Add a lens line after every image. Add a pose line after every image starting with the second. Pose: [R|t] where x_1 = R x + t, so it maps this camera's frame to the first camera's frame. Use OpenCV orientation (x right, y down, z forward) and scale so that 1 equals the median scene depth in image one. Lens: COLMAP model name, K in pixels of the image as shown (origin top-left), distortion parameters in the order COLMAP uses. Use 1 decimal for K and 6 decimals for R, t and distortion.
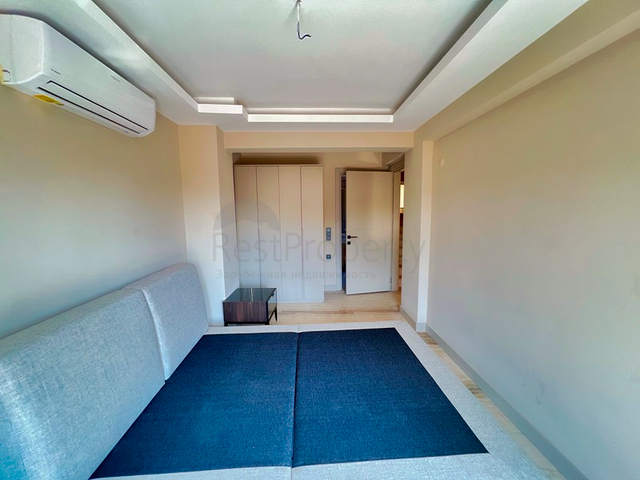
lens RADIAL K [[256.3, 0, 321.3], [0, 256.3, 240.5], [0, 0, 1]] dist [-0.003227, 0.001317]
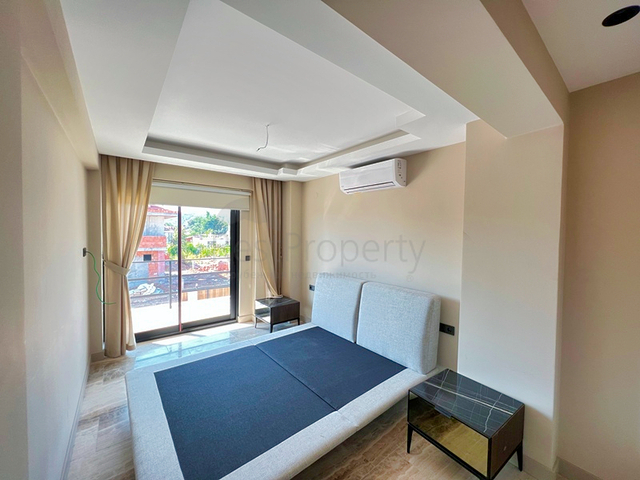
lens RADIAL K [[256.3, 0, 318.7], [0, 256.3, 241.0], [0, 0, 1]] dist [-0.003227, 0.001317]
pose [[-0.808136, 0.016314, -0.588770, 0.510899], [-0.076208, 0.988318, 0.131986, -0.277795], [0.584045, 0.151531, -0.797452, 2.024079]]
